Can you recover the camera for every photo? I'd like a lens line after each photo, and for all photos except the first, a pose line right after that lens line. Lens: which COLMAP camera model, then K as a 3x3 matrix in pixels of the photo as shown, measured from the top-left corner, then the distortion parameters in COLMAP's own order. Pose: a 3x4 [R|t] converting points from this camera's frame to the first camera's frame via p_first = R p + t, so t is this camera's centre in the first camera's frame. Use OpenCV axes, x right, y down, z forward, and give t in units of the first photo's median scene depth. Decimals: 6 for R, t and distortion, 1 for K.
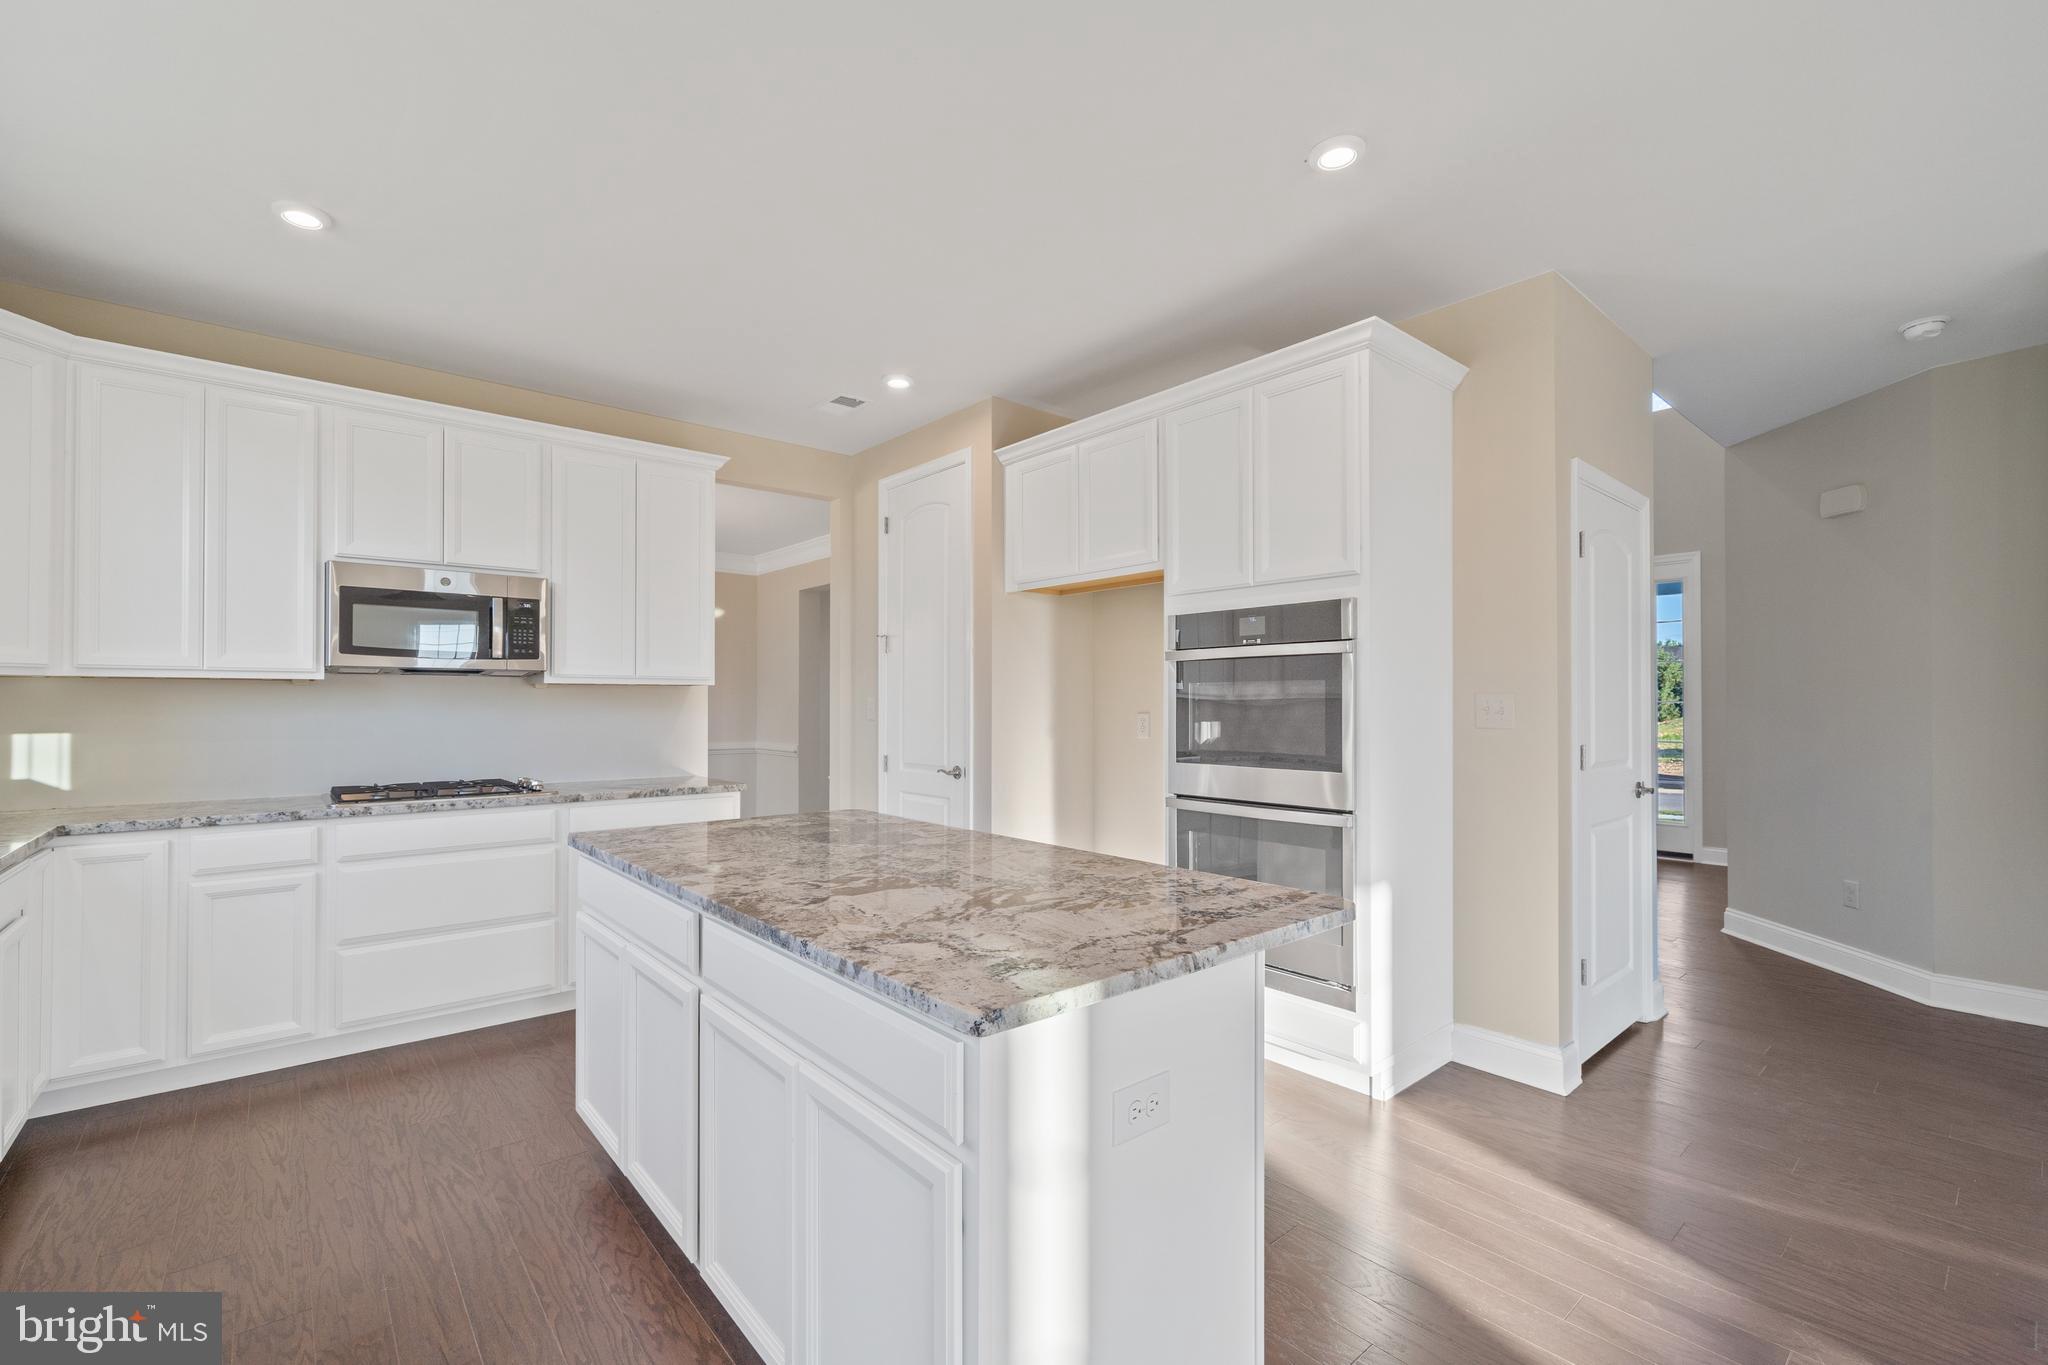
lens RADIAL K [[870.6, 0, 1007.5], [0, 870.6, 691.0], [0, 0, 1]] dist [-0.000781, 0.000246]
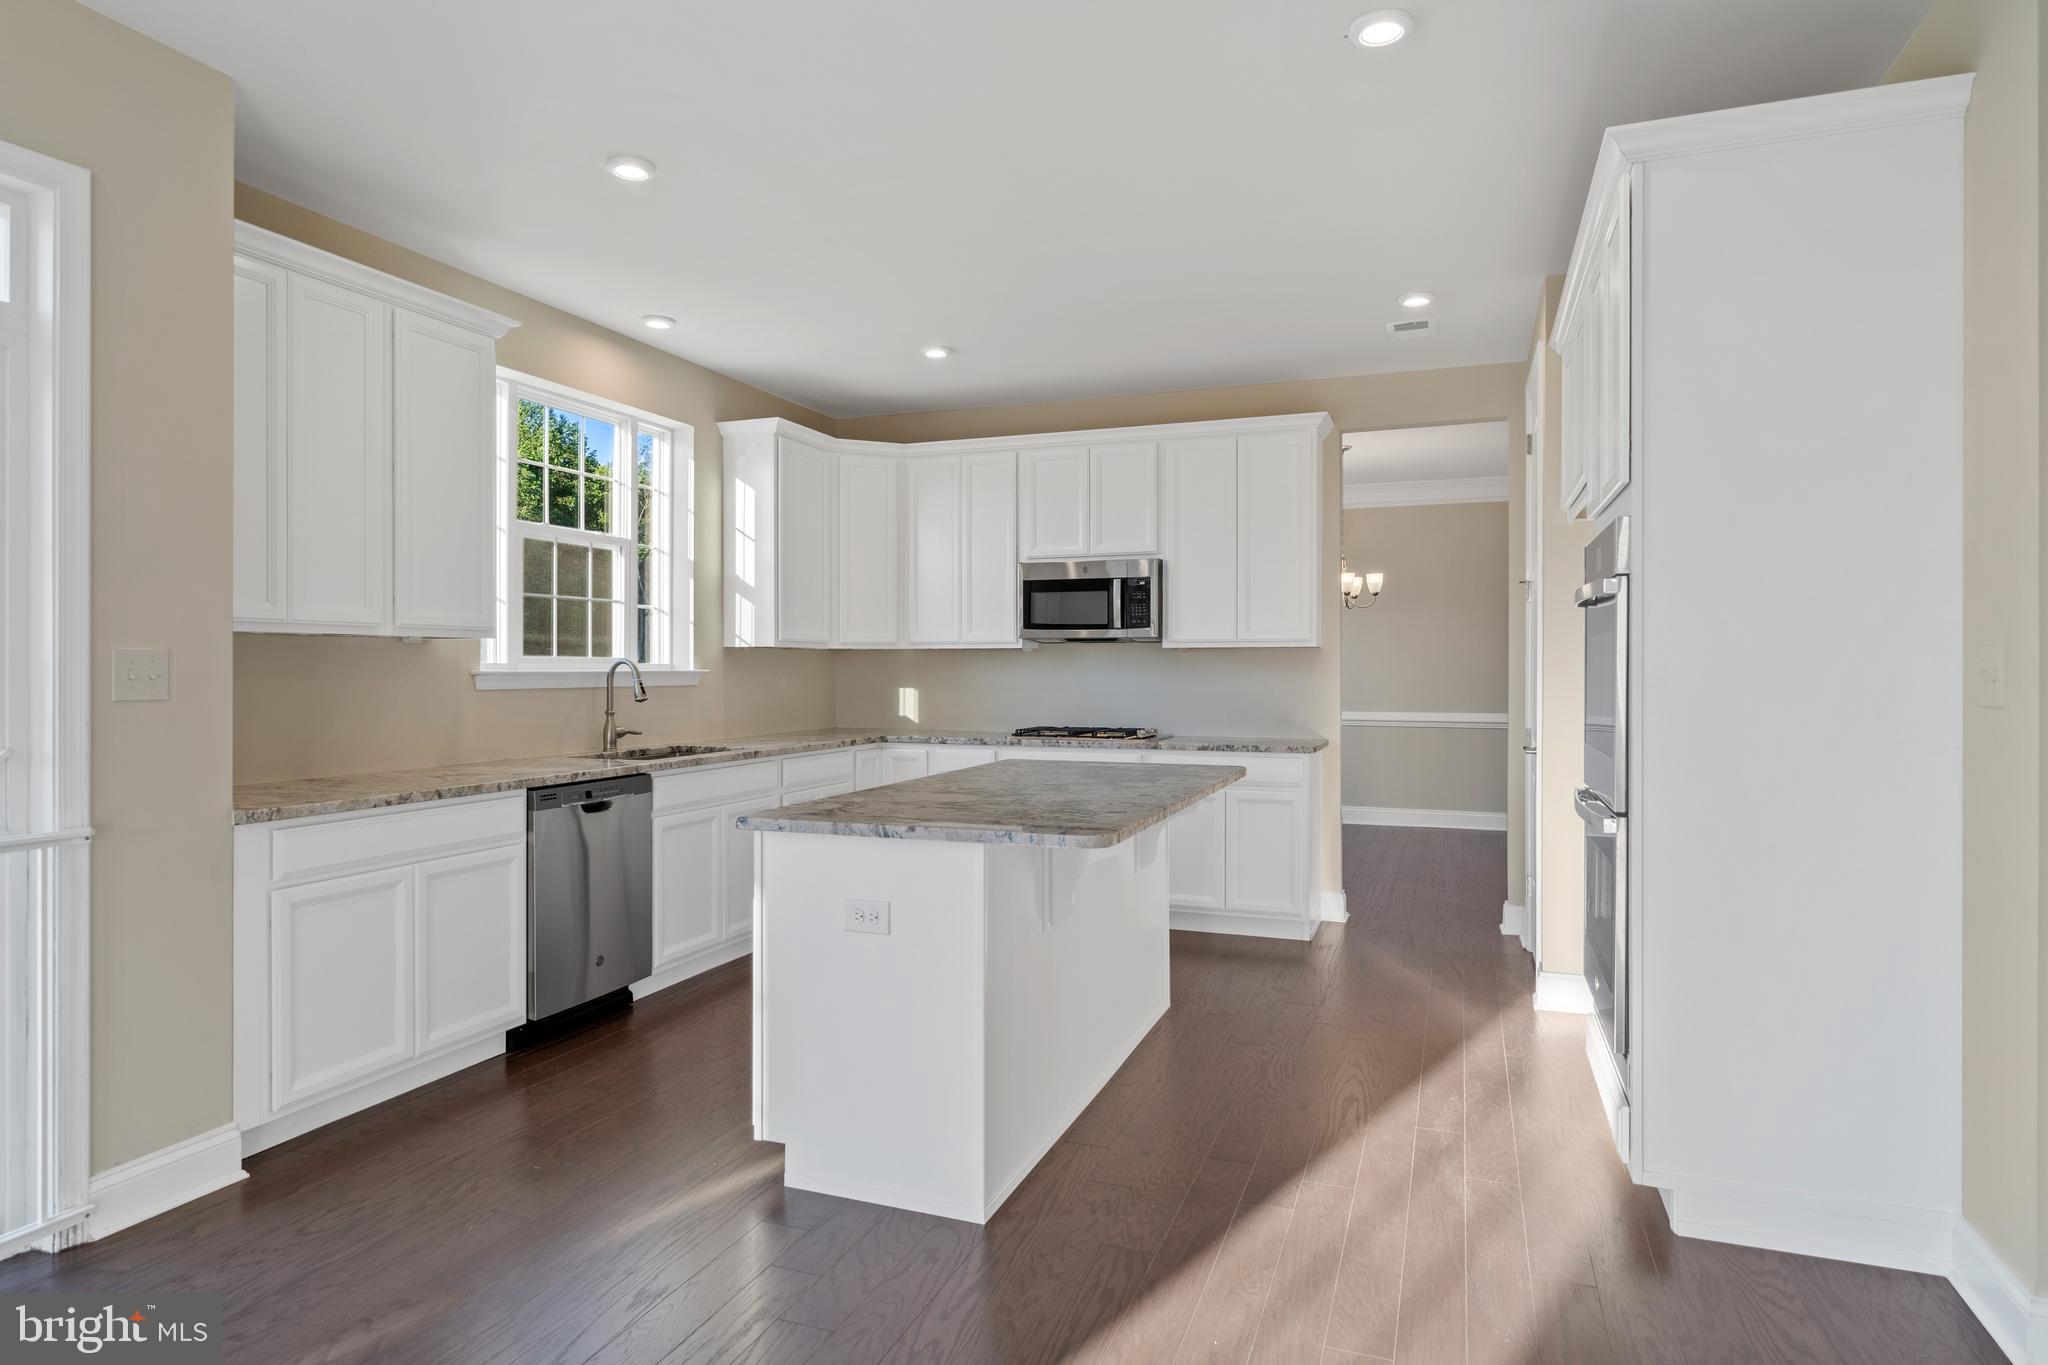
lens RADIAL K [[1182.6, 0, 1019.3], [0, 1182.6, 668.9], [0, 0, 1]] dist [0.003943, 0.000776]
pose [[0.489811, 0.002629, -0.871825, 0.851980], [0.013893, 0.999845, 0.010821, -0.000480], [0.871718, -0.017413, 0.489699, 0.067368]]
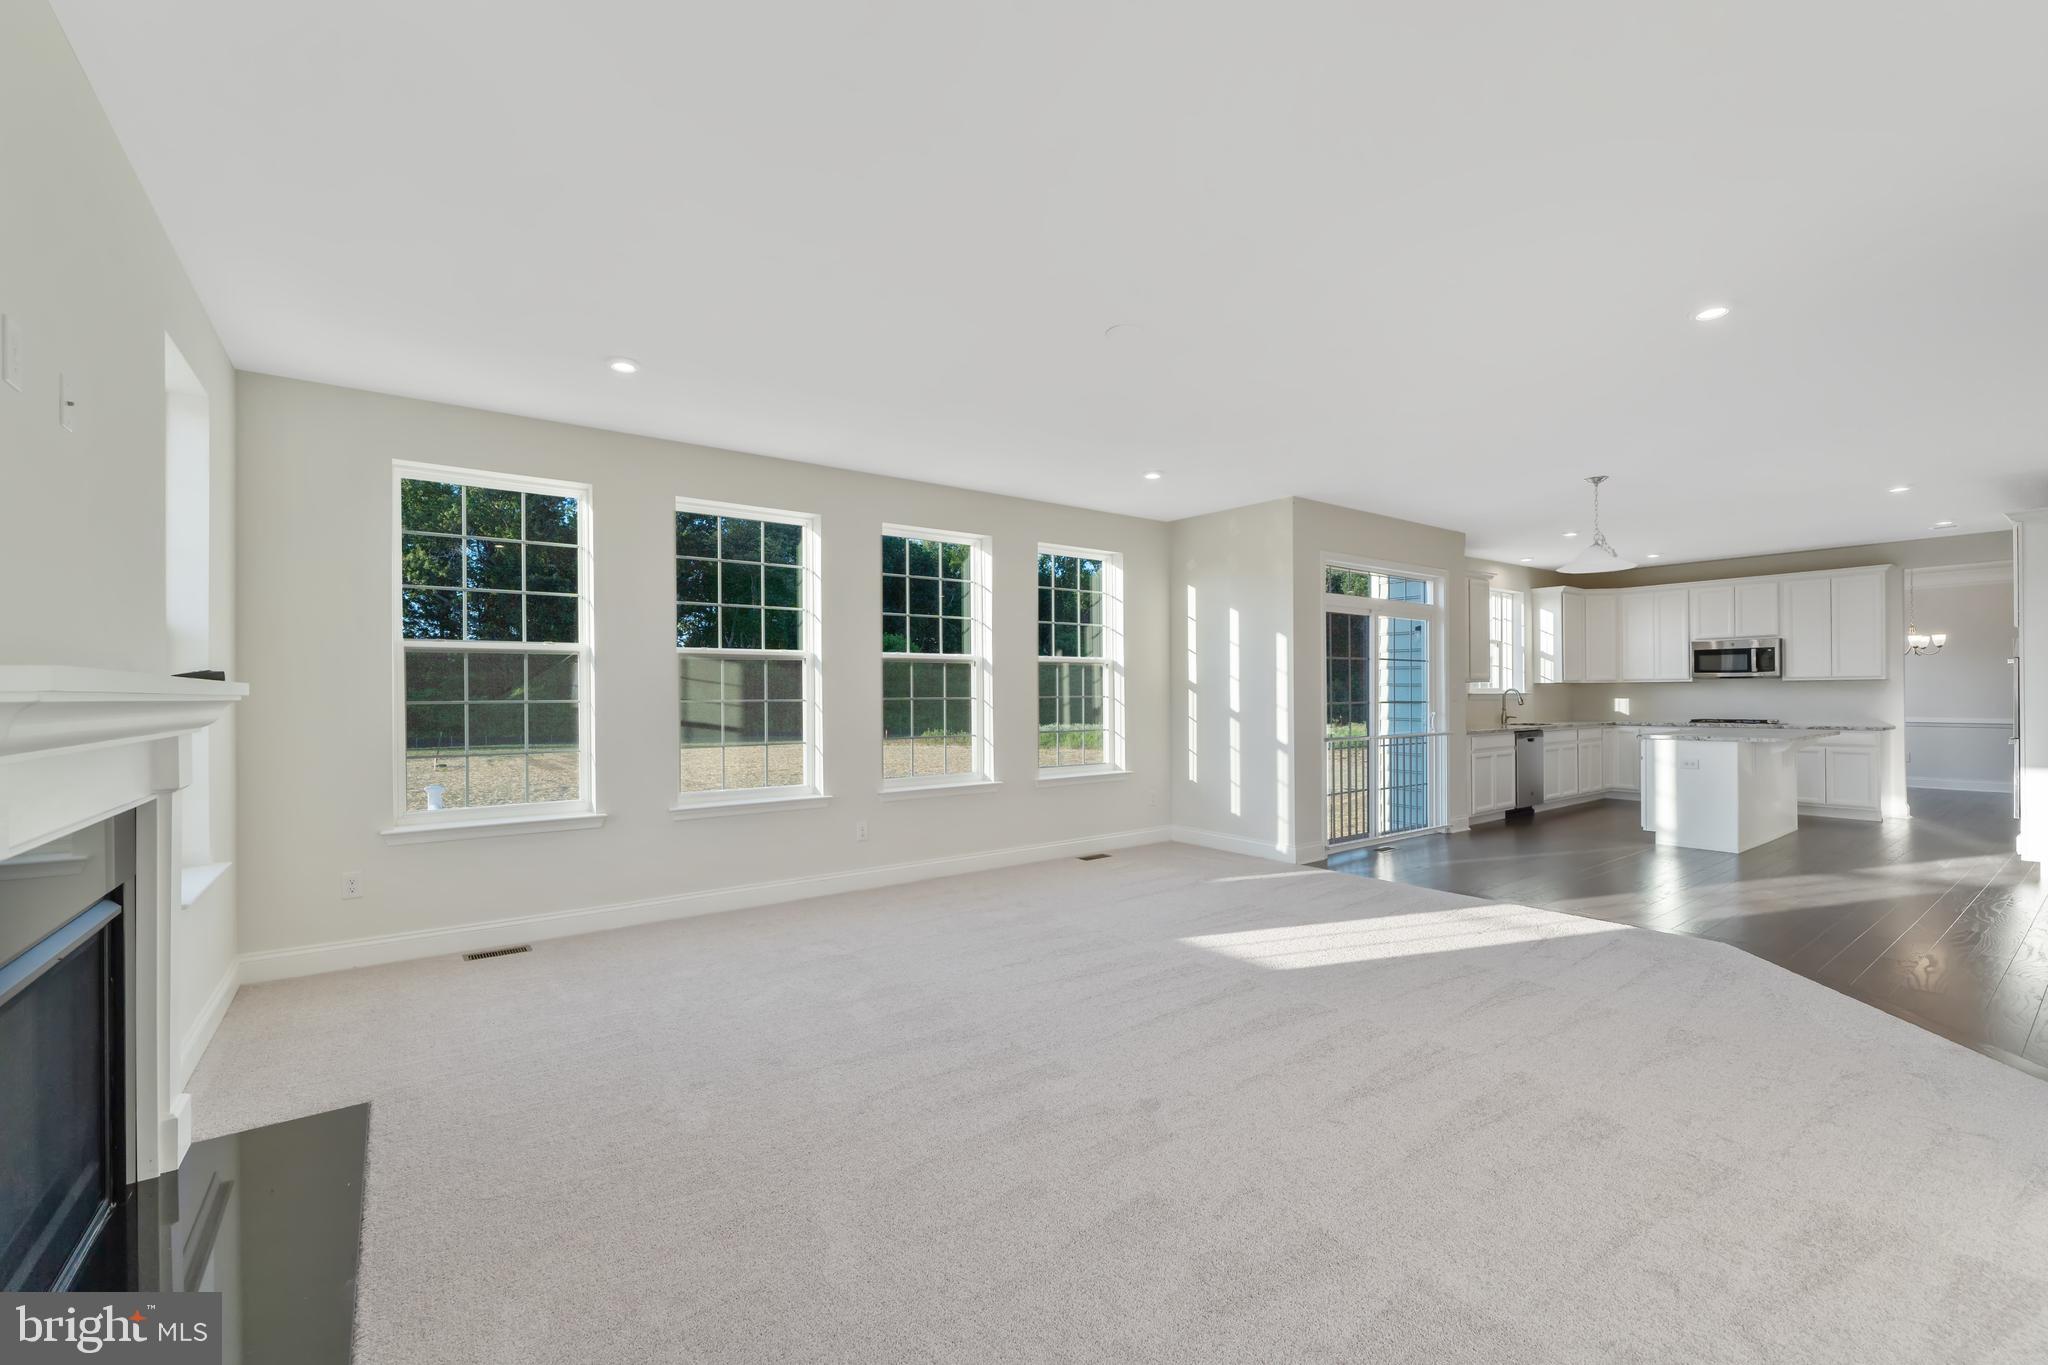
lens RADIAL K [[844.4, 0, 1015.0], [0, 844.4, 691.0], [0, 0, 1]] dist [0.000446, -0.000078]
pose [[-0.063729, -0.003426, -0.997961, 2.185360], [0.021742, 0.999752, -0.004821, -0.017164], [0.997730, -0.022004, -0.063638, -1.091702]]
